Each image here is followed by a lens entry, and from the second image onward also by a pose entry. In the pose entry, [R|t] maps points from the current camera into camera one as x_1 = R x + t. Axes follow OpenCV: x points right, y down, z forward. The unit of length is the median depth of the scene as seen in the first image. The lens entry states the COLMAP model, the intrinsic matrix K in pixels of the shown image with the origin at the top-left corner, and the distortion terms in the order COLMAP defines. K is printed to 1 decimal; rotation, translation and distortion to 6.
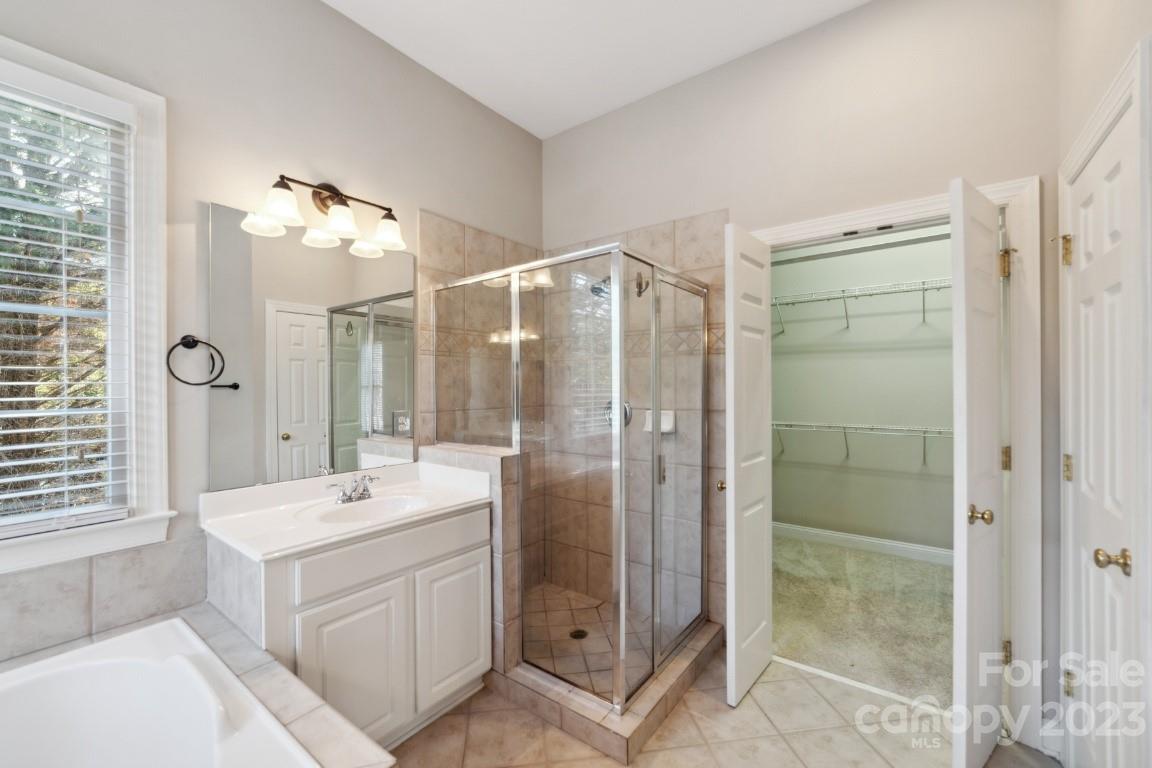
lens RADIAL K [[468.2, 0, 580.0], [0, 468.2, 386.6], [0, 0, 1]] dist [-0.010219, 0.001731]
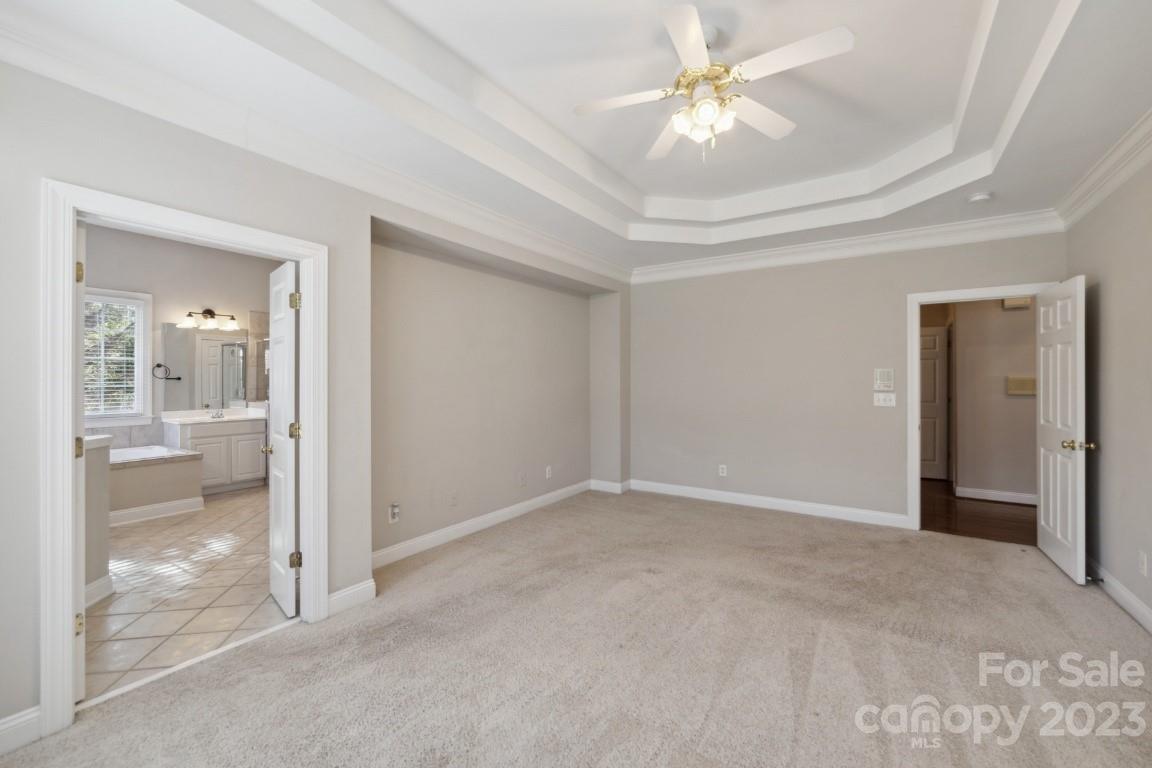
lens RADIAL K [[468.2, 0, 583.8], [0, 468.2, 378.5], [0, 0, 1]] dist [-0.010219, 0.001731]
pose [[0.998579, 0.005092, 0.053053, 1.680479], [-0.005008, 0.999986, -0.001721, -0.011759], [-0.053061, 0.001453, 0.998590, -2.064286]]
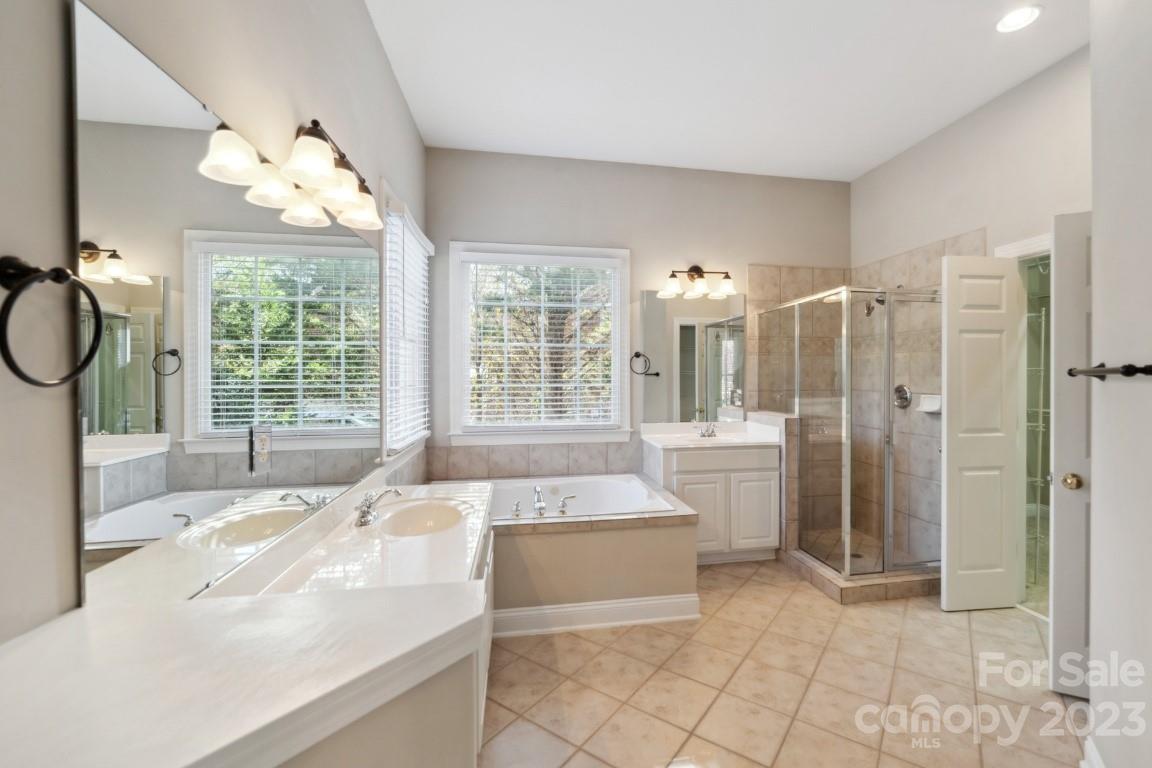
lens RADIAL K [[468.2, 0, 601.6], [0, 468.2, 372.6], [0, 0, 1]] dist [-0.010219, 0.001731]
pose [[0.718282, 0.000278, -0.695752, 0.501044], [-0.002231, 0.999996, -0.001904, -0.004540], [0.695749, 0.002920, 0.718279, -0.613934]]
